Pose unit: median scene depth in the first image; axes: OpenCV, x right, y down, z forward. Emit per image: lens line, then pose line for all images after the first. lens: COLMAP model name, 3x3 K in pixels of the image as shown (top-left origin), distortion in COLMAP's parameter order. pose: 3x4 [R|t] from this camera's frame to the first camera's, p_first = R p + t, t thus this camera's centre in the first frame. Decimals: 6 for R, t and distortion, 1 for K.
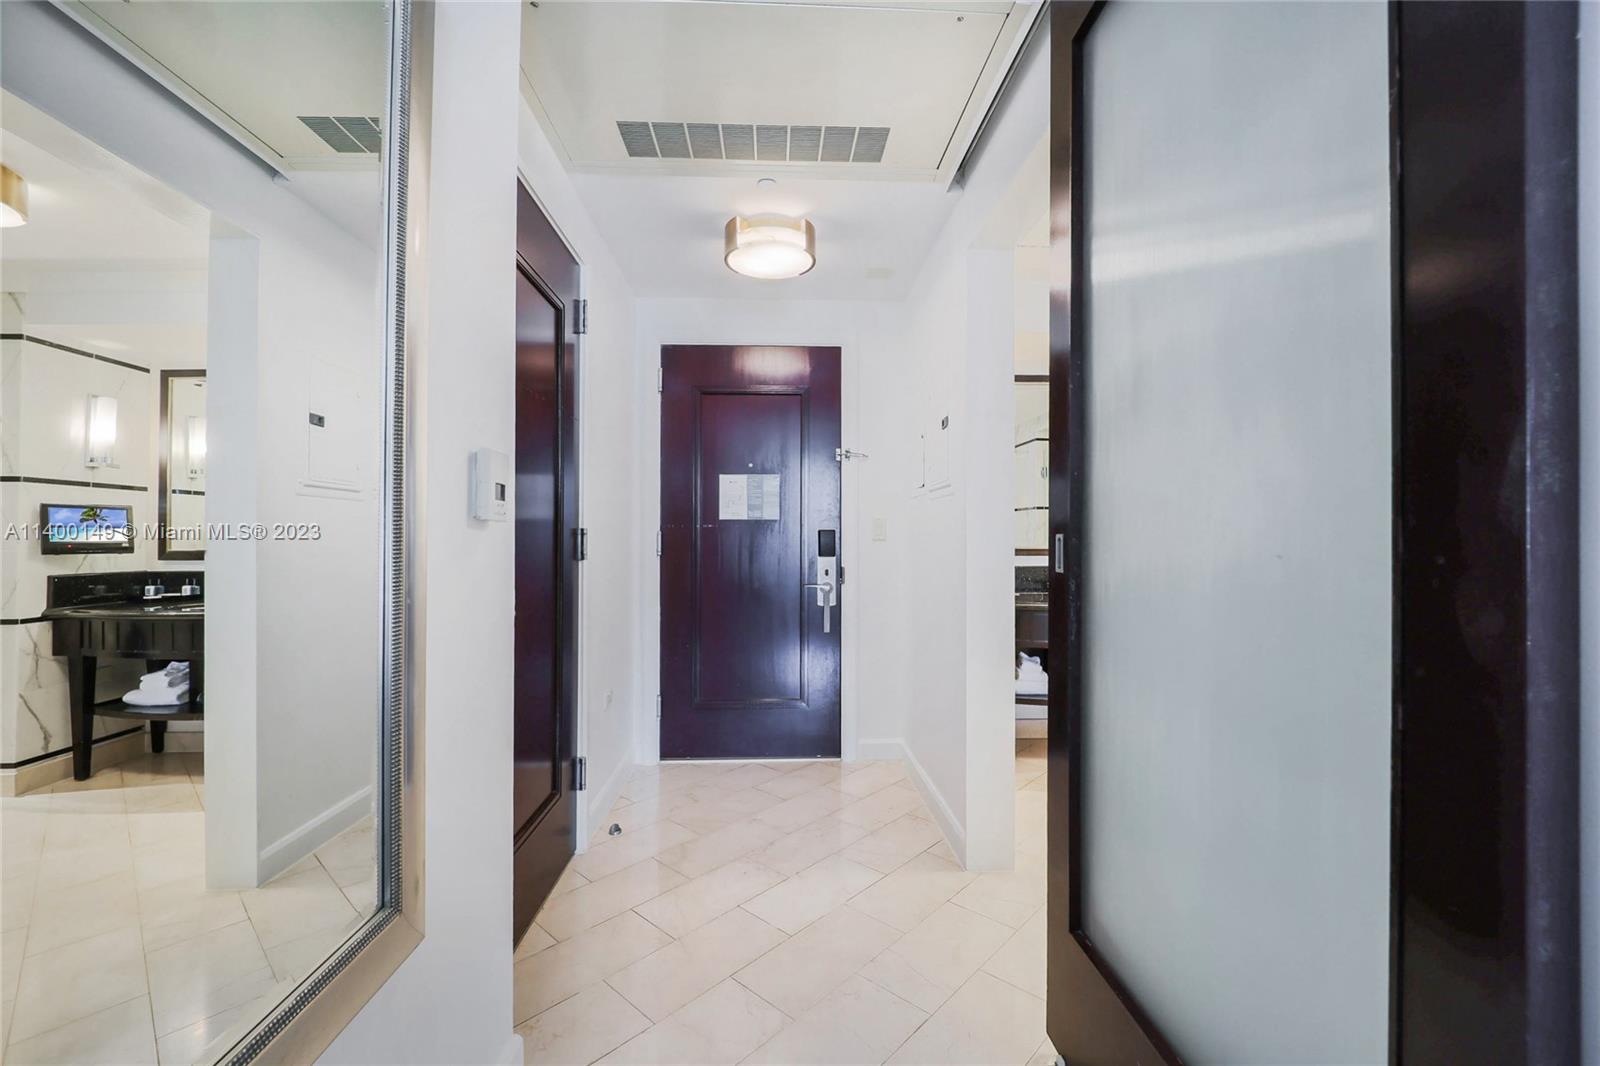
lens RADIAL K [[659.9, 0, 800.0], [0, 659.9, 533.0], [0, 0, 1]] dist [-0.001770, 0.000180]
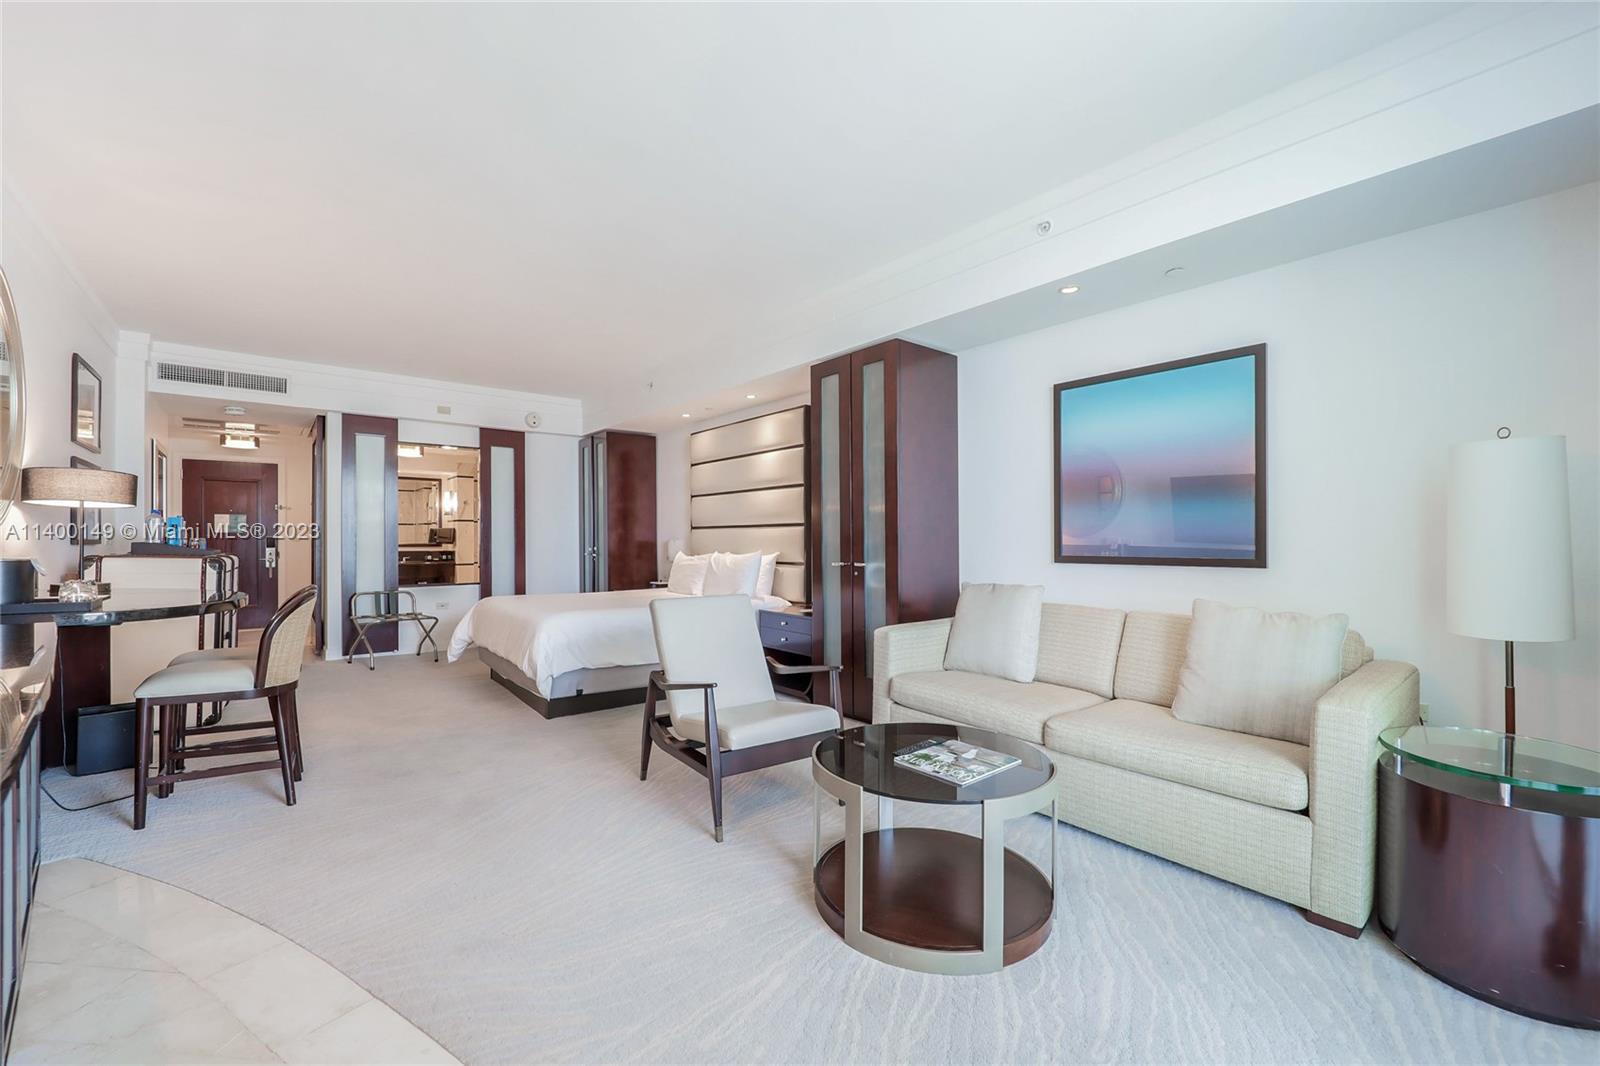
lens RADIAL K [[659.9, 0, 800.0], [0, 659.9, 533.0], [0, 0, 1]] dist [-0.001770, 0.000180]
pose [[0.770866, -0.000392, 0.636997, -0.004088], [-0.001003, 0.999998, 0.001829, -0.025501], [-0.636996, -0.002049, 0.770864, -2.206128]]
